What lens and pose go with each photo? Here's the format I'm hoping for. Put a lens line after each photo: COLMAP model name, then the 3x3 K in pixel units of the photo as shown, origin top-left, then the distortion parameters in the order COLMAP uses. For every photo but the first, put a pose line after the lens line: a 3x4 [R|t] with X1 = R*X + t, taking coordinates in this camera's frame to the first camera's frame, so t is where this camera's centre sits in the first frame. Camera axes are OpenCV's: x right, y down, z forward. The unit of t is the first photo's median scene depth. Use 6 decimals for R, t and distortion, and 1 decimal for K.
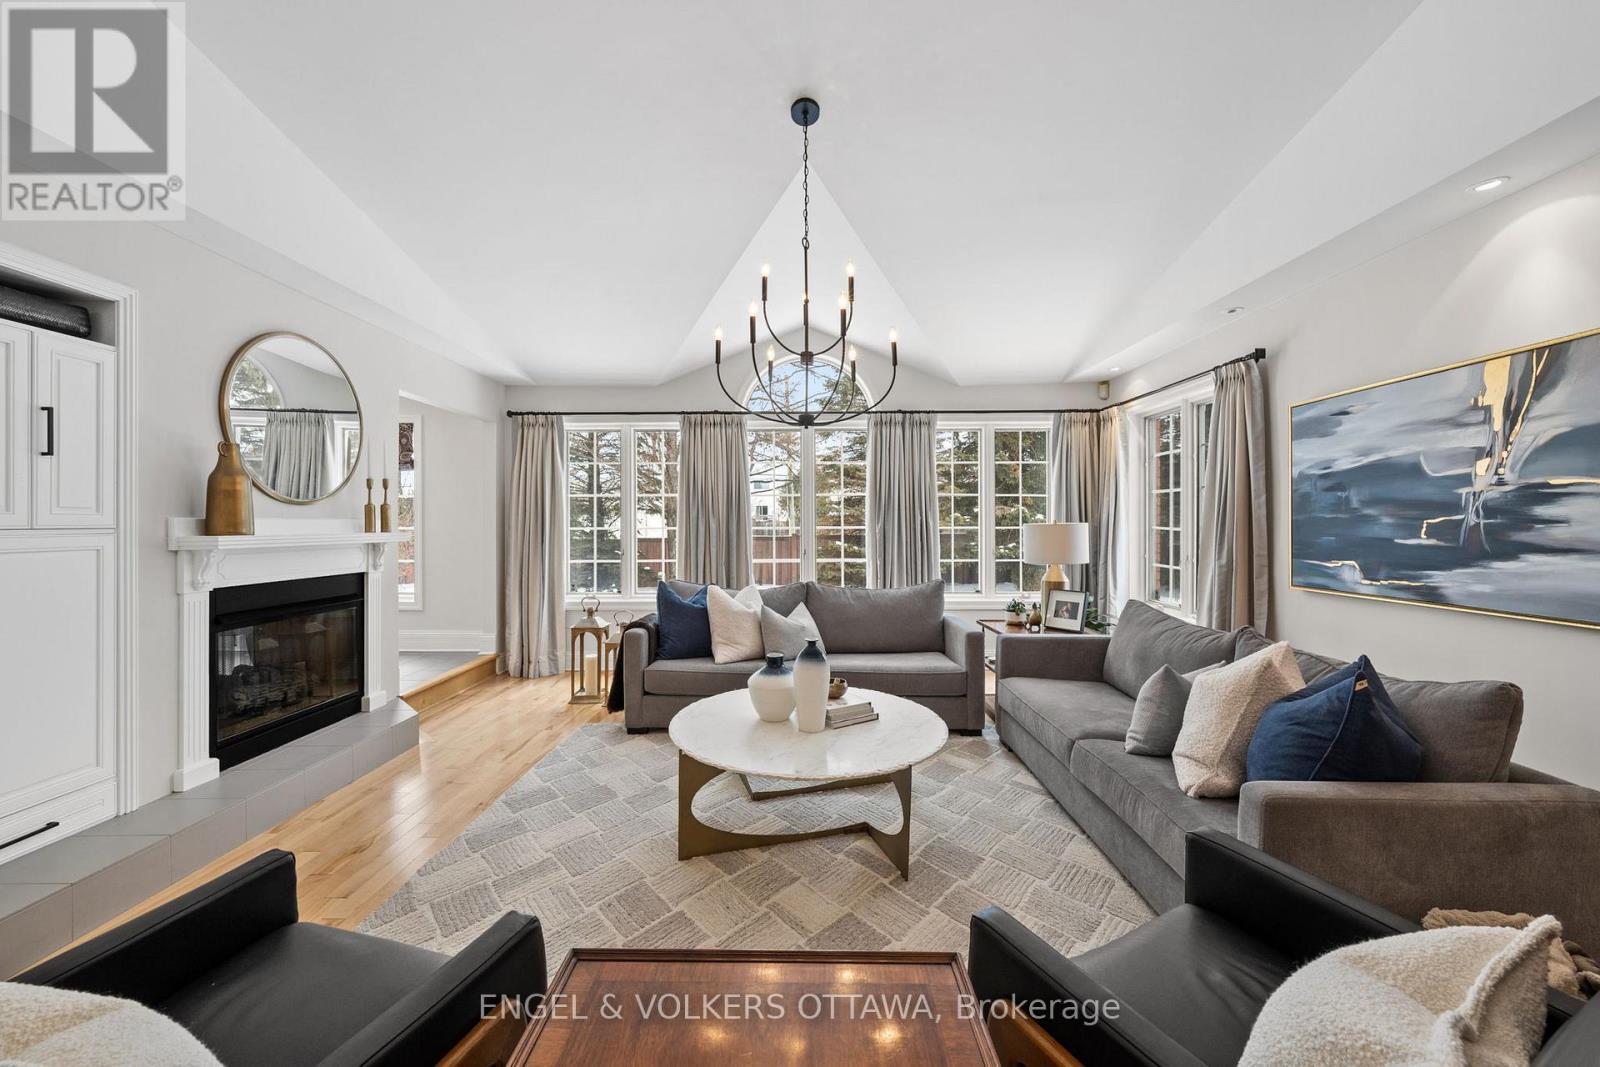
lens RADIAL K [[600.6, 0, 789.6], [0, 600.6, 529.8], [0, 0, 1]] dist [-0.000123, 0.000010]
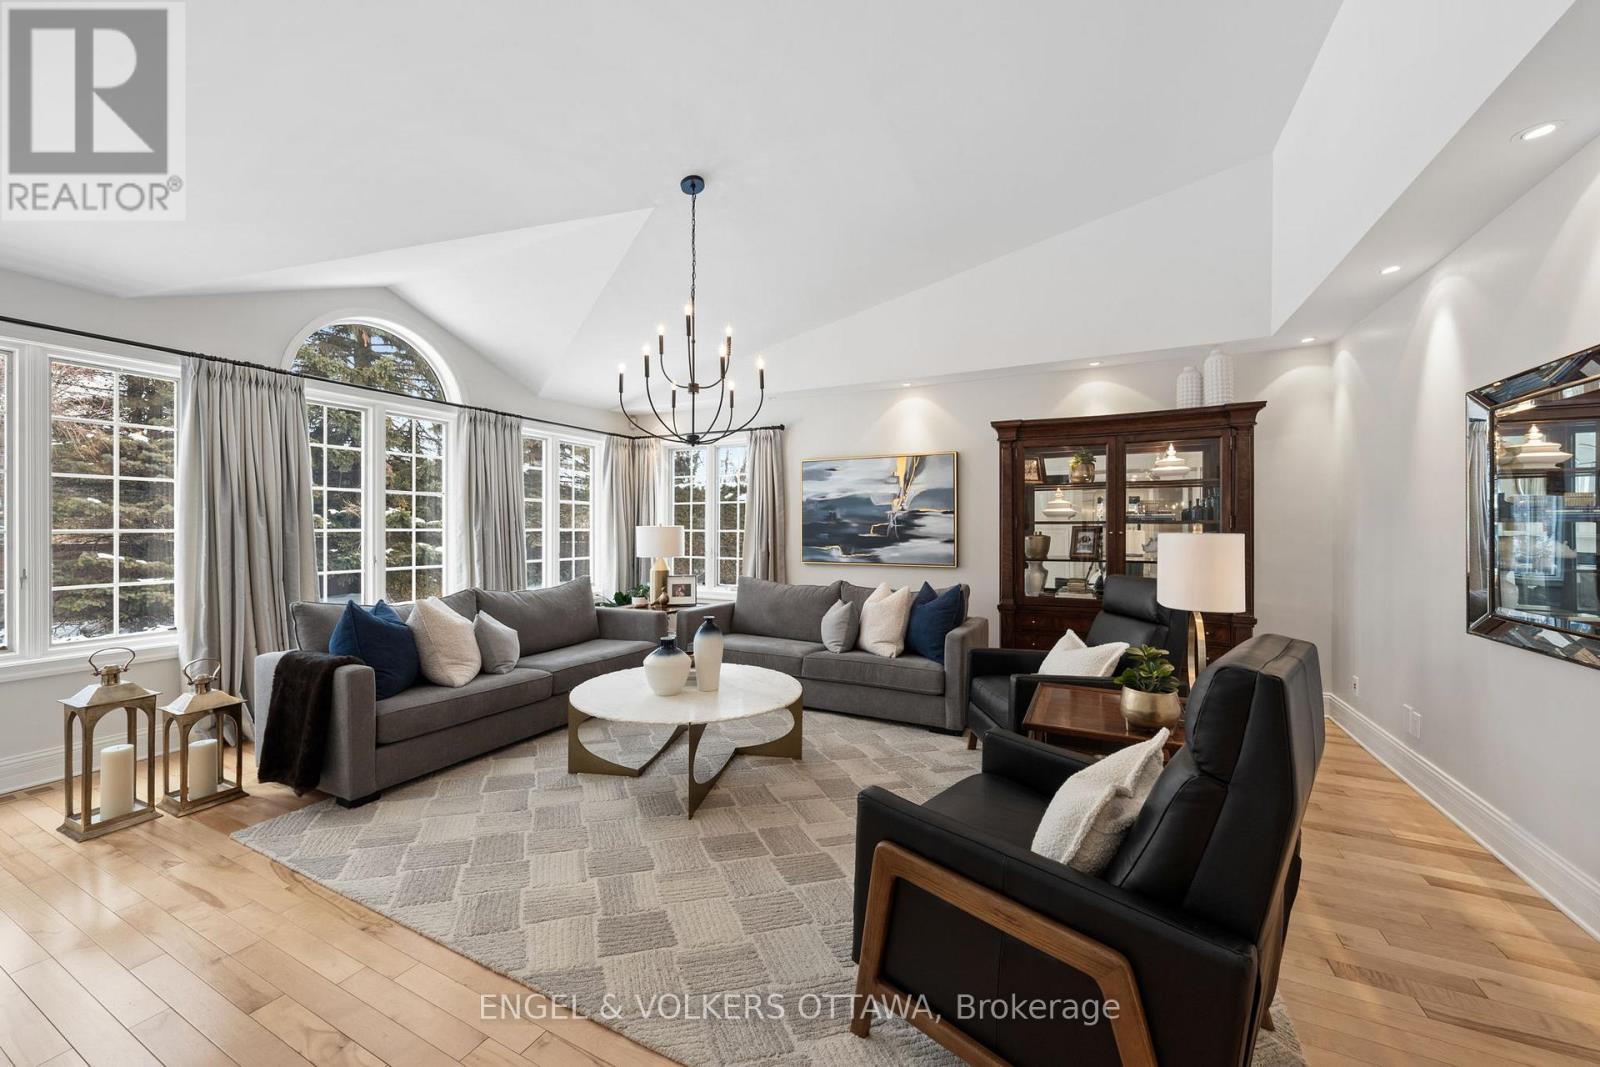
lens RADIAL K [[581.8, 0, 800.0], [0, 581.8, 533.5], [0, 0, 1]] dist [-0.000889, -0.000043]
pose [[0.461567, -0.004124, 0.887096, -0.878085], [0.008253, 0.999966, 0.000355, 0.010859], [-0.887067, 0.007158, 0.461585, 0.254148]]
